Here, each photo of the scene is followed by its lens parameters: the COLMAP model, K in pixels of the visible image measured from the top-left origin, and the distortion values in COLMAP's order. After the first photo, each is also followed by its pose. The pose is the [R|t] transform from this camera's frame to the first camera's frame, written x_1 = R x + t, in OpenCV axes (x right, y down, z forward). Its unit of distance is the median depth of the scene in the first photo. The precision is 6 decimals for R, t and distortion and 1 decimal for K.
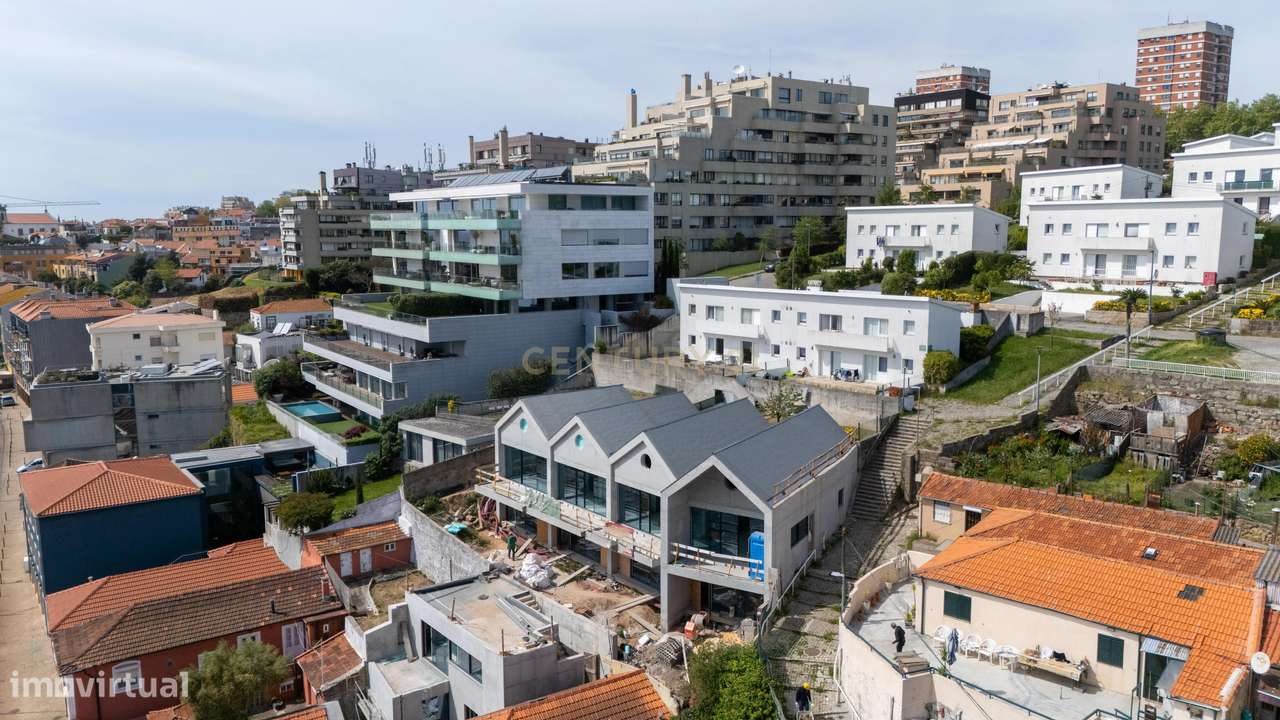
lens RADIAL K [[938.8, 0, 643.3], [0, 938.8, 361.0], [0, 0, 1]] dist [0.019155, -0.024559]
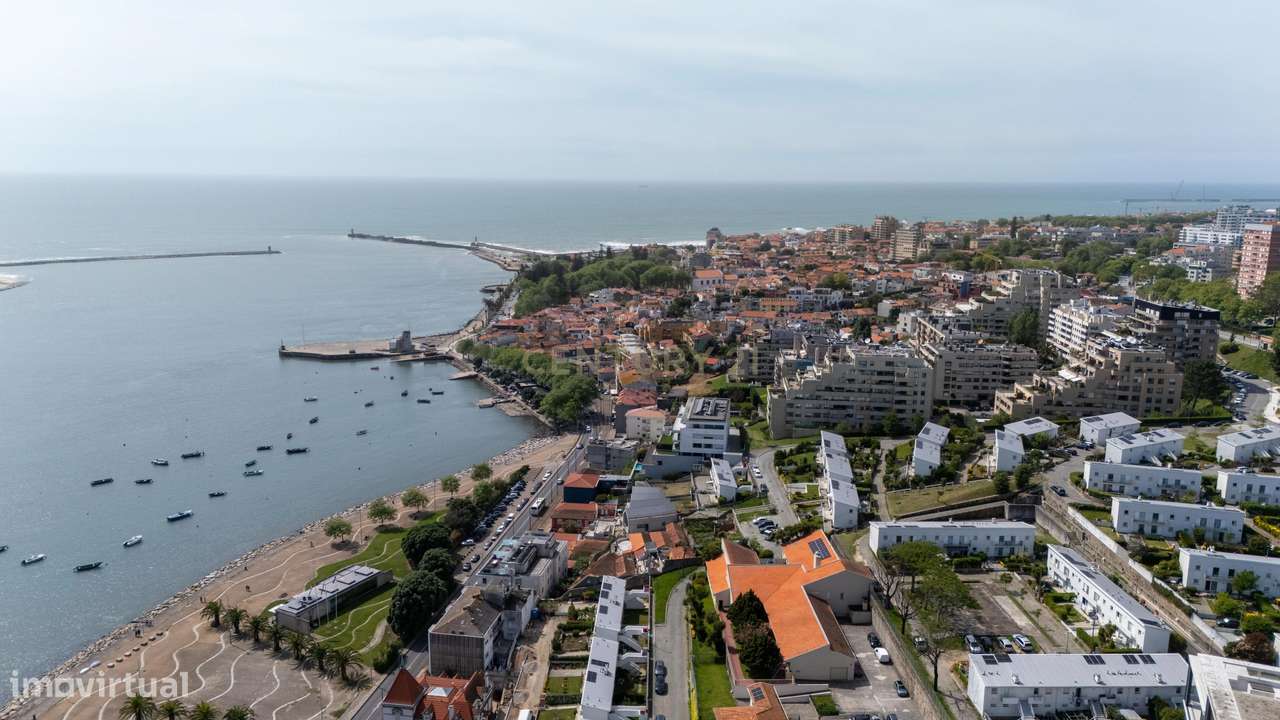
lens RADIAL K [[938.8, 0, 648.8], [0, 938.8, 362.2], [0, 0, 1]] dist [0.019155, -0.024559]
pose [[0.742639, 0.144850, -0.653839, 1.798055], [-0.110467, 0.989450, 0.093731, -0.633246], [0.660518, 0.002619, 0.750806, -1.522791]]
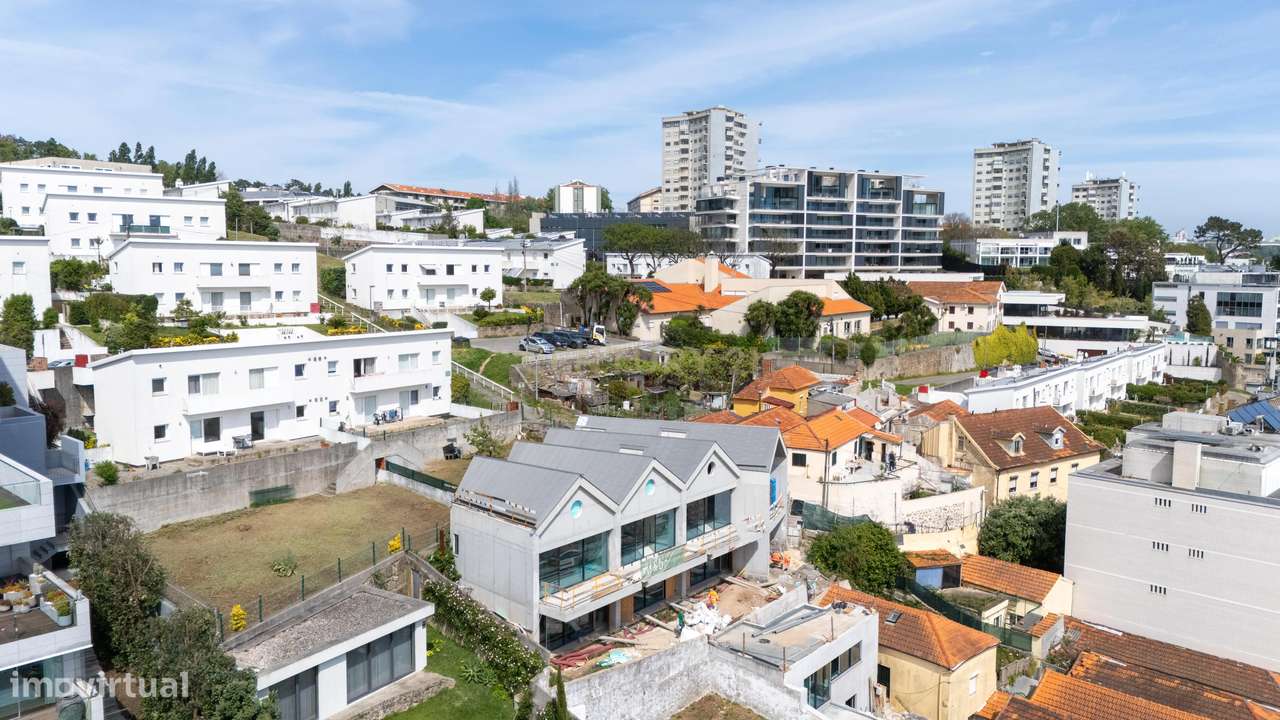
lens RADIAL K [[938.8, 0, 642.7], [0, 938.8, 355.4], [0, 0, 1]] dist [0.019155, -0.024559]
pose [[-0.243312, -0.085811, 0.966145, -0.572331], [0.130805, 0.984077, 0.120345, -0.095258], [-0.961088, 0.155658, -0.228213, 0.699281]]
